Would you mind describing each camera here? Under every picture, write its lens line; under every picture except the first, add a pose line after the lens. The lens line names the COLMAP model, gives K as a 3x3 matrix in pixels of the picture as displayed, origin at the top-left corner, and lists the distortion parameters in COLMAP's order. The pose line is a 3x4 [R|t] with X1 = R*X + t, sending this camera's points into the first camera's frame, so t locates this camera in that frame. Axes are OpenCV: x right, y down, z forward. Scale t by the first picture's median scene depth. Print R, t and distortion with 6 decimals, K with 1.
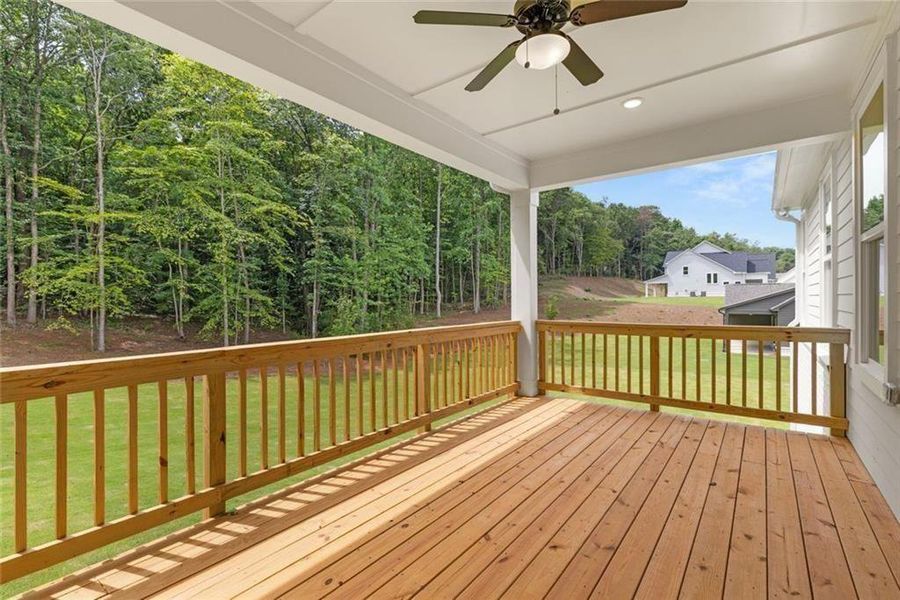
lens RADIAL K [[409.2, 0, 450.4], [0, 409.2, 299.4], [0, 0, 1]] dist [-0.002297, -0.000426]
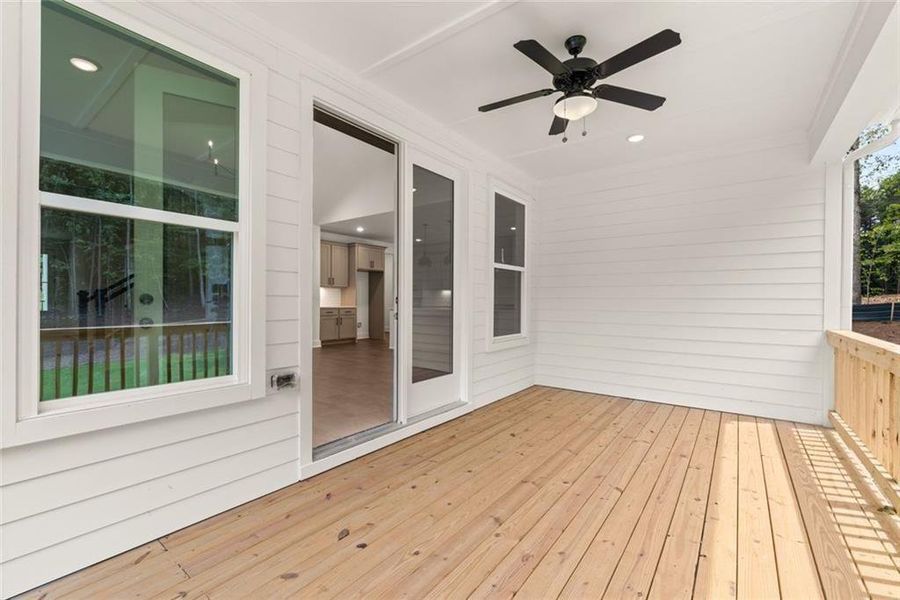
lens RADIAL K [[409.2, 0, 450.4], [0, 409.2, 306.2], [0, 0, 1]] dist [-0.002297, -0.000426]
pose [[-0.999941, 0.007736, -0.007653, 0.576348], [0.007750, 0.999968, -0.001826, 0.009917], [0.007639, -0.001885, -0.999969, 2.105676]]
